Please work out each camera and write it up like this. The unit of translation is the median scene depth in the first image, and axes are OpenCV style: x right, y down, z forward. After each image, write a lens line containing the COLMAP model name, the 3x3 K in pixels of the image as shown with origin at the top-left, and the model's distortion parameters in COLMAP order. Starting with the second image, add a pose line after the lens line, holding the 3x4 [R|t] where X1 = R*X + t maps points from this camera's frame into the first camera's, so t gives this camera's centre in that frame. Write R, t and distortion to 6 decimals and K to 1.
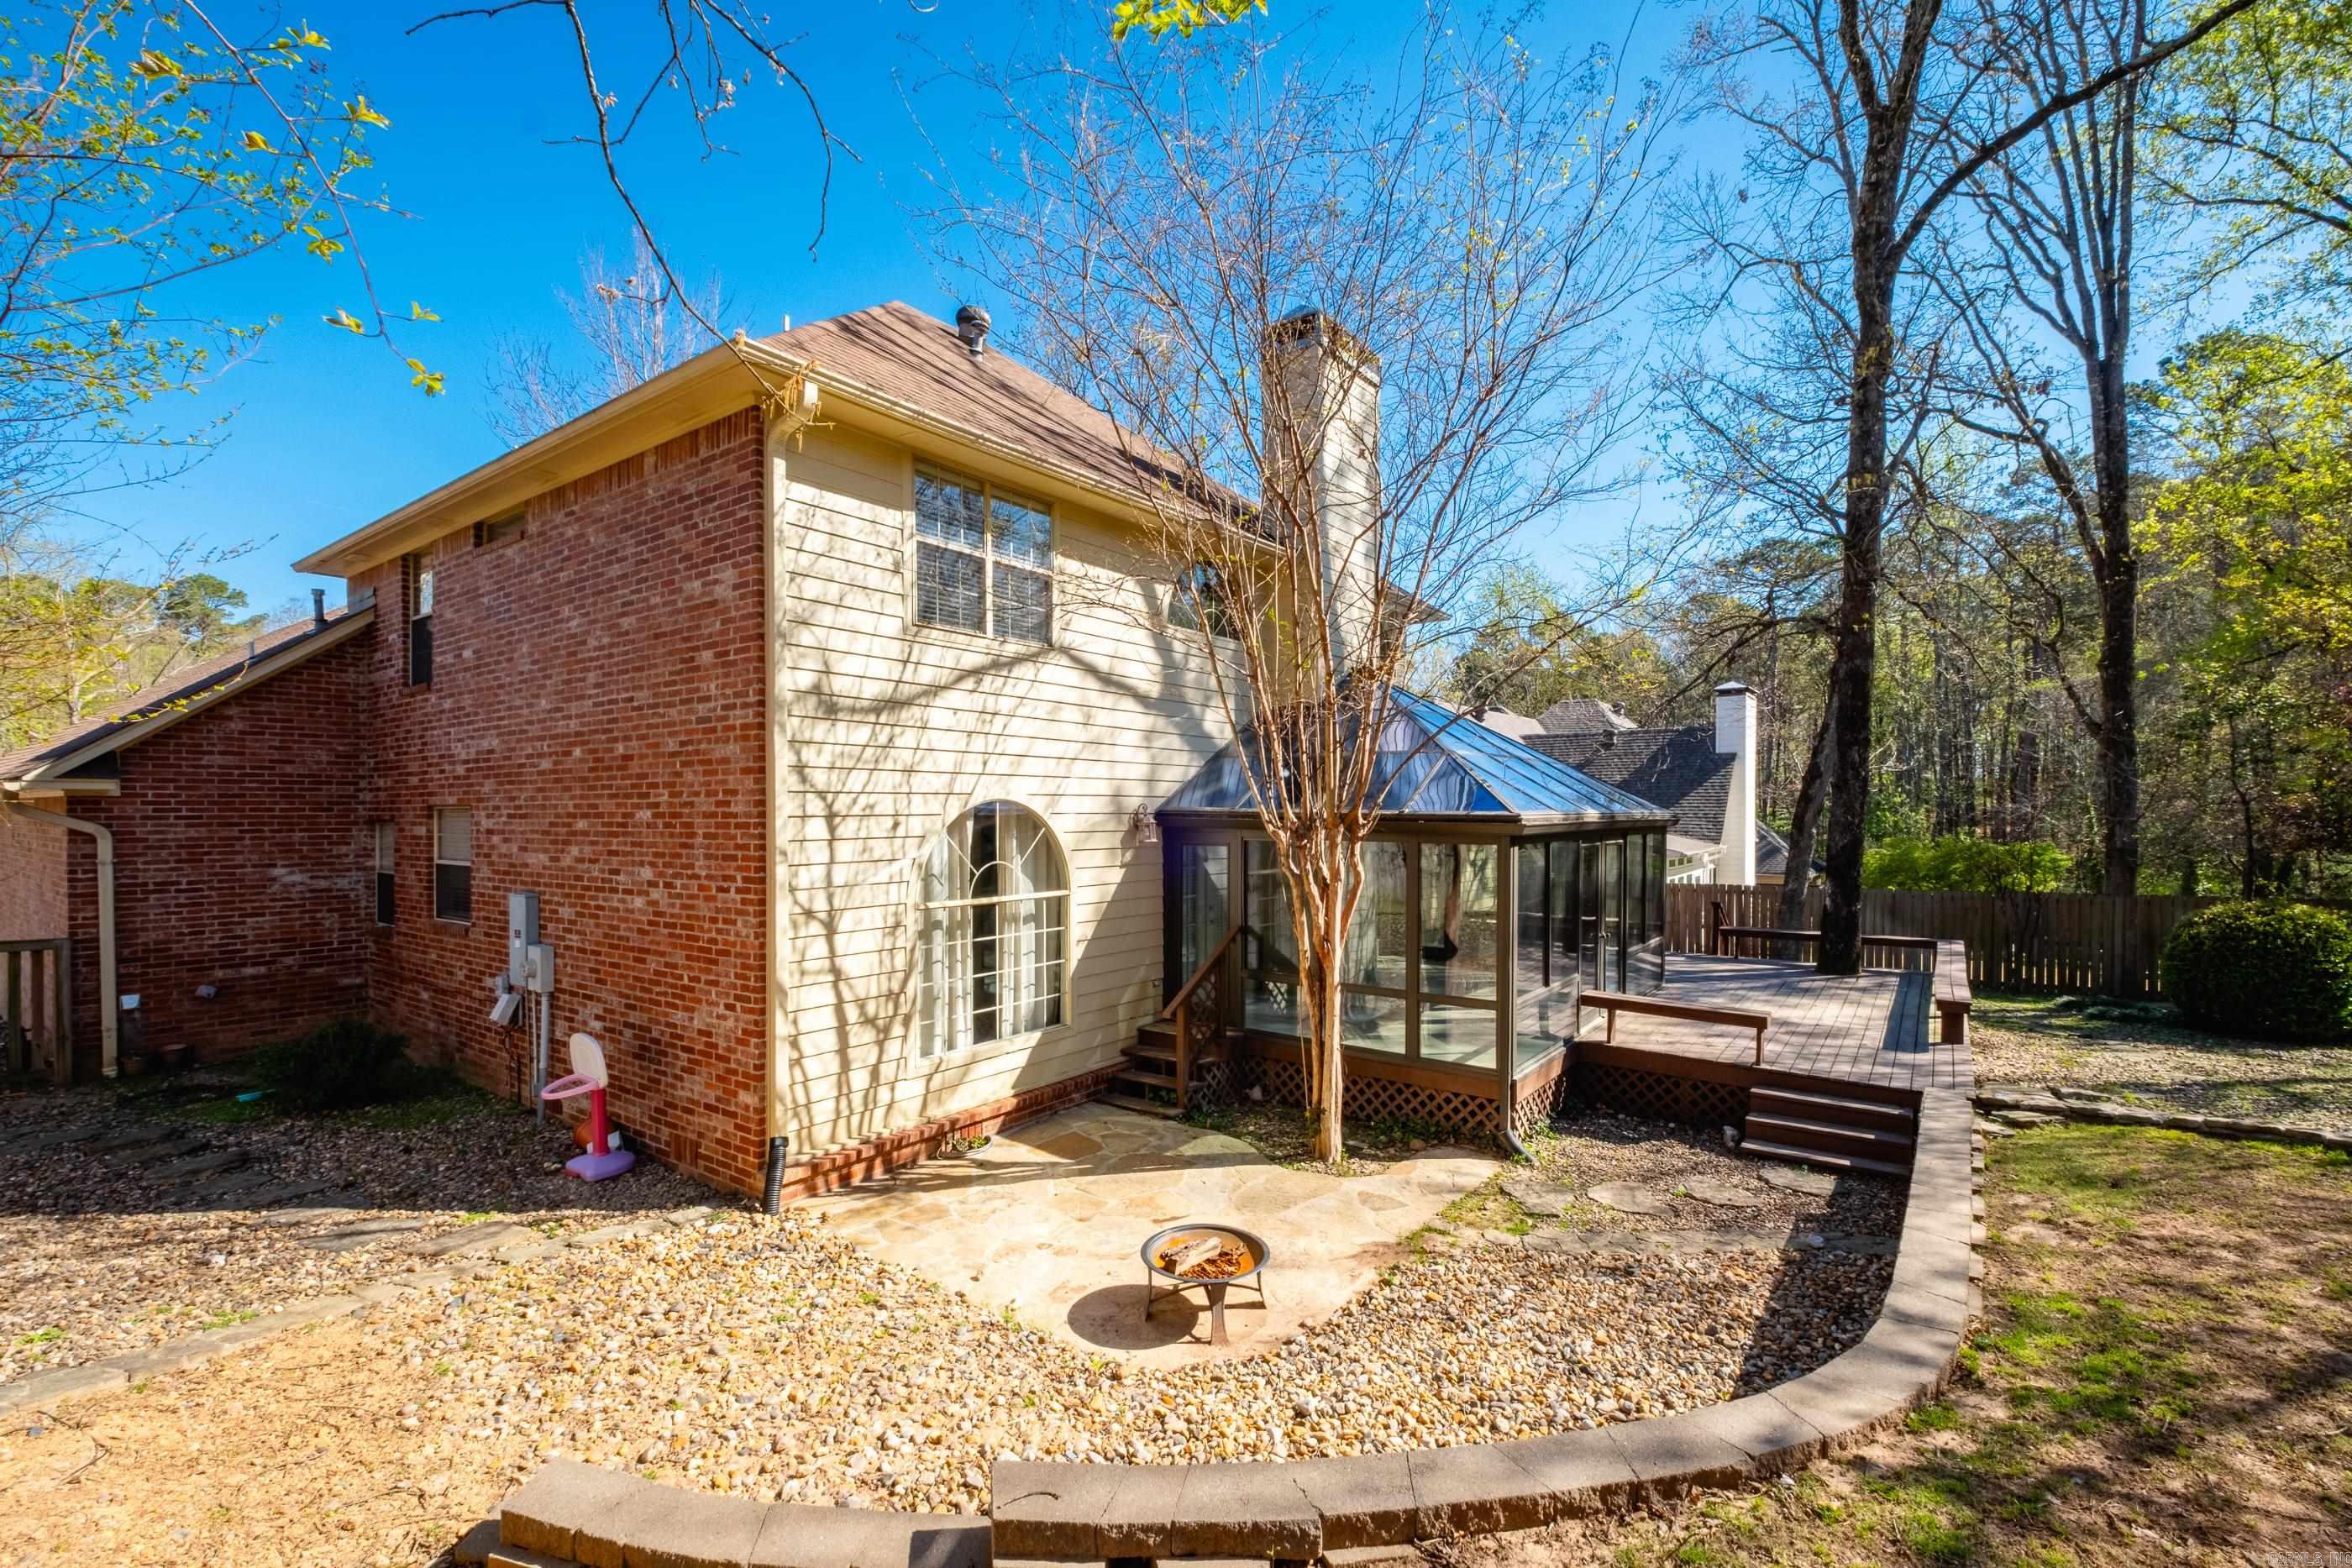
lens RADIAL K [[1035.2, 0, 1171.1], [0, 1035.2, 806.2], [0, 0, 1]] dist [0.006956, -0.001918]
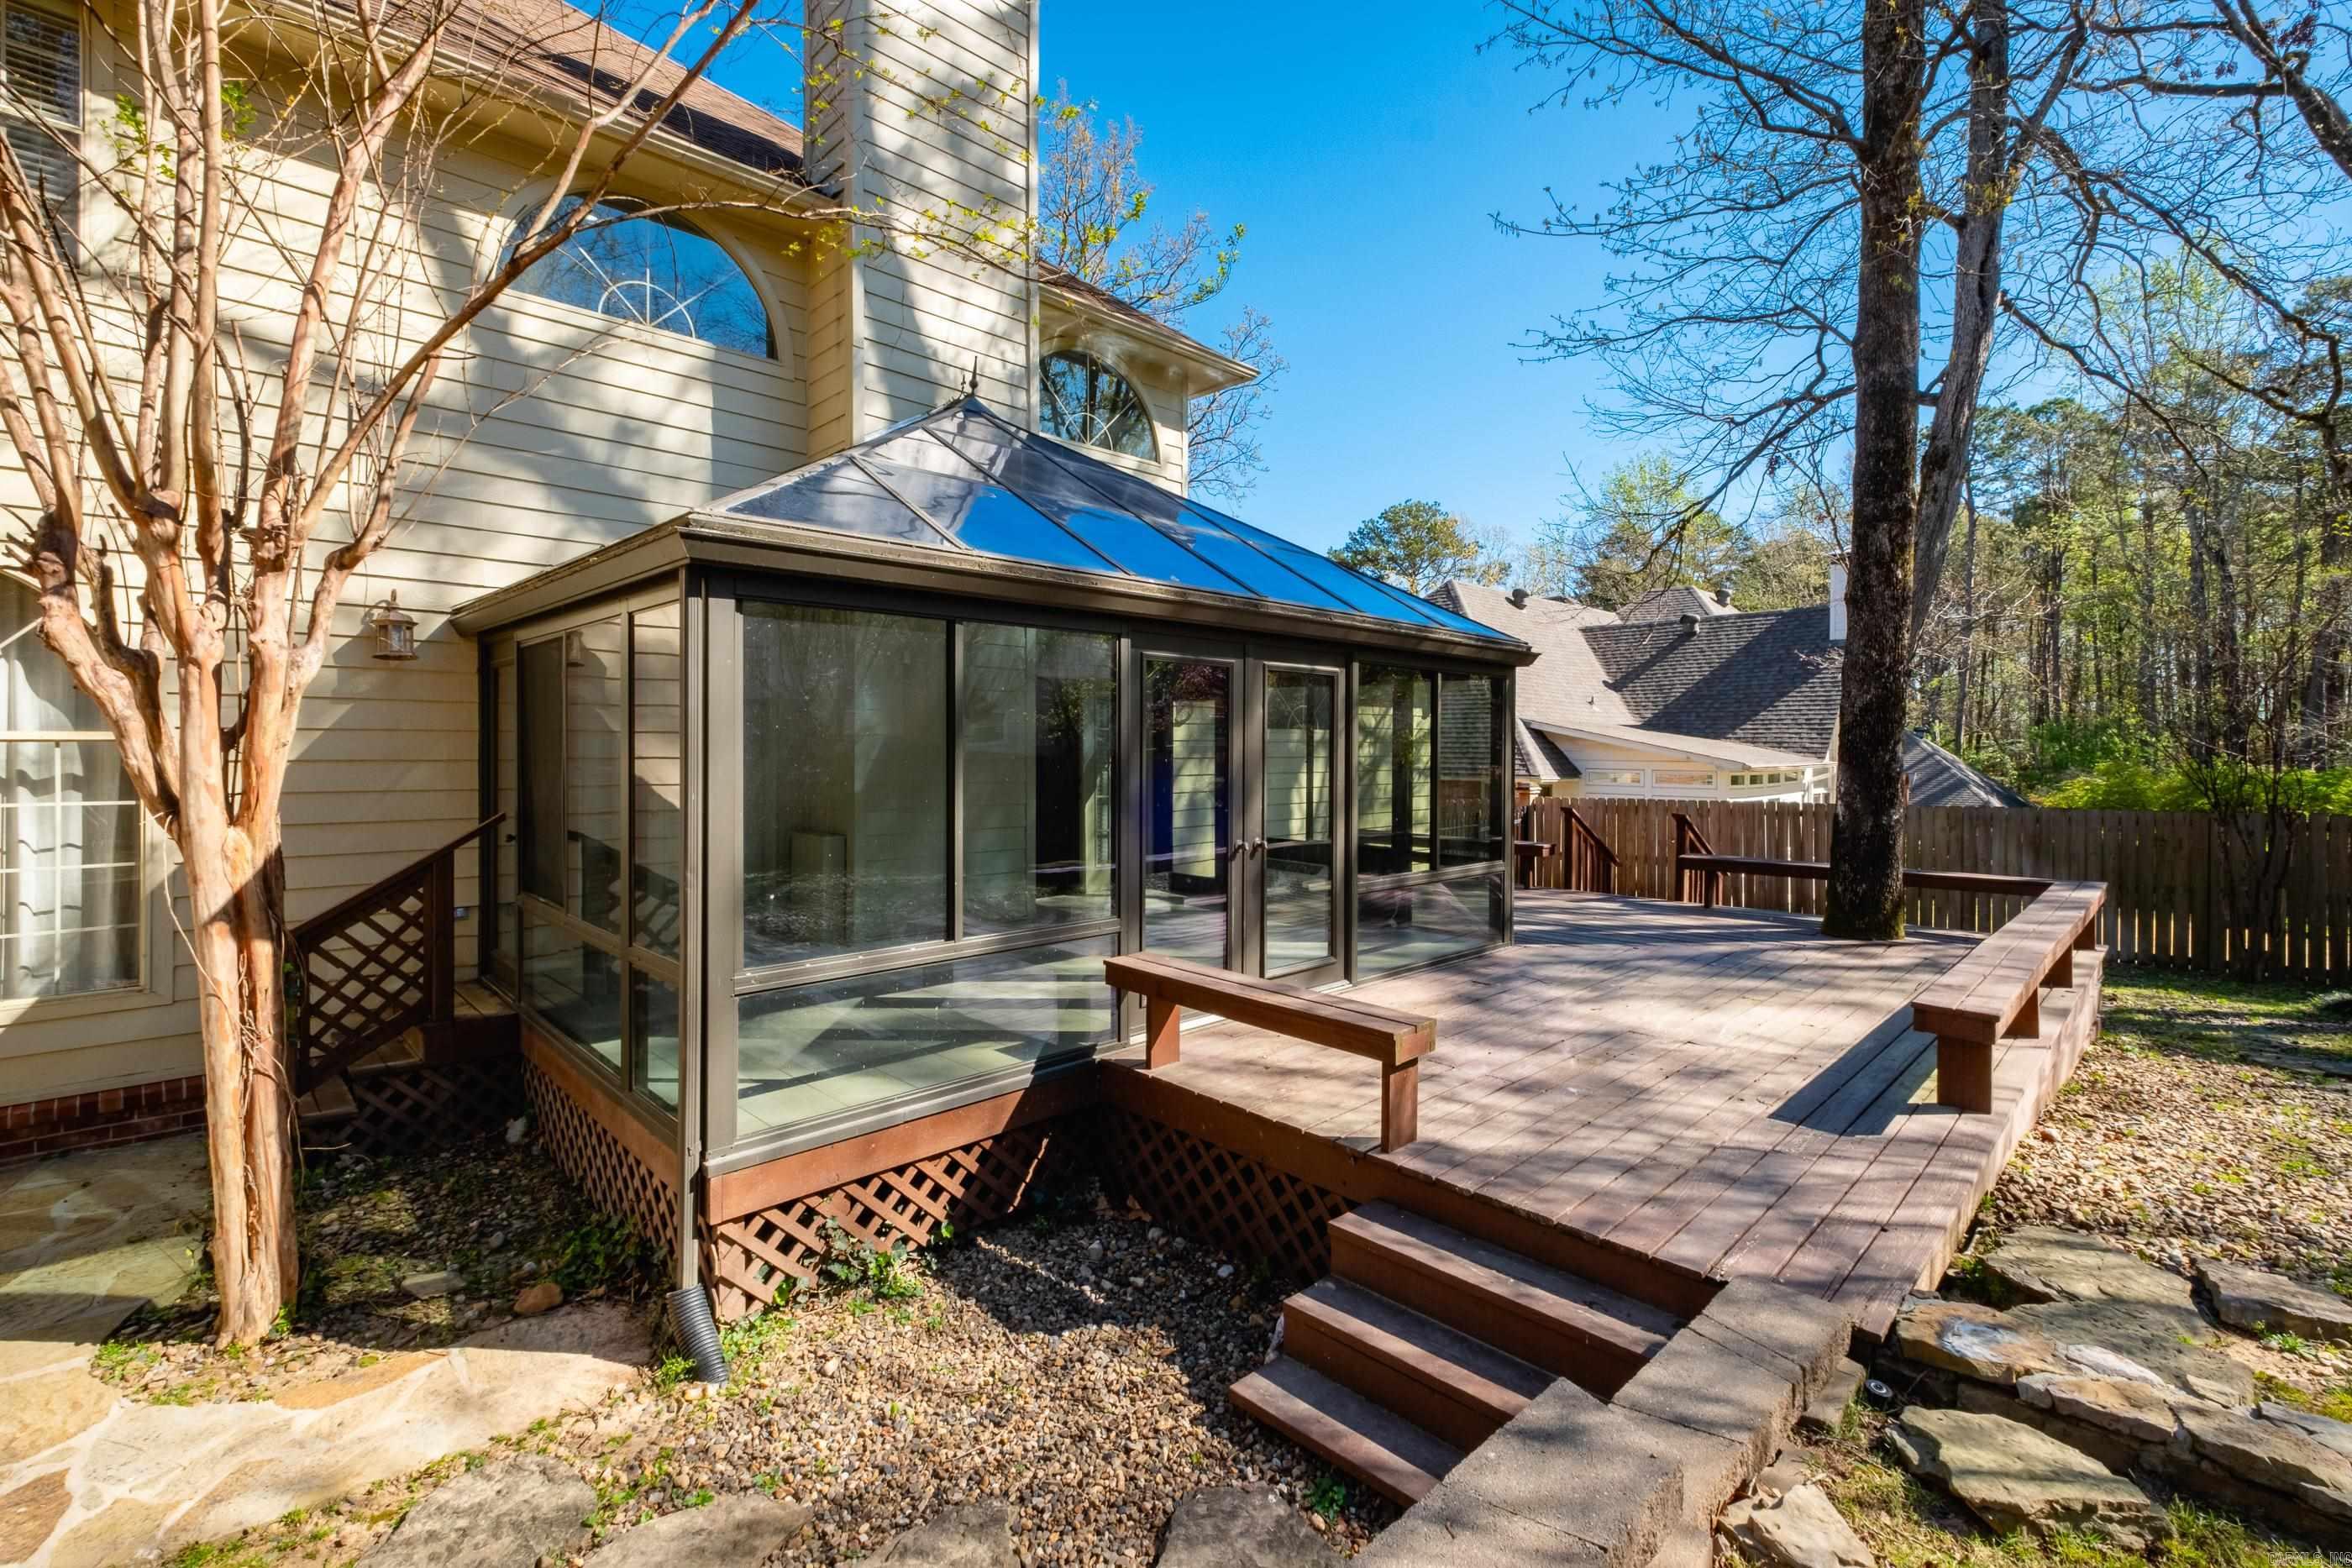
lens RADIAL K [[1035.2, 0, 1180.2], [0, 1035.2, 760.6], [0, 0, 1]] dist [0.006956, -0.001918]
pose [[0.988476, 0.006355, -0.151243, 0.451946], [-0.004689, 0.999924, 0.011370, 0.075622], [0.151304, -0.010530, 0.988431, 0.486653]]
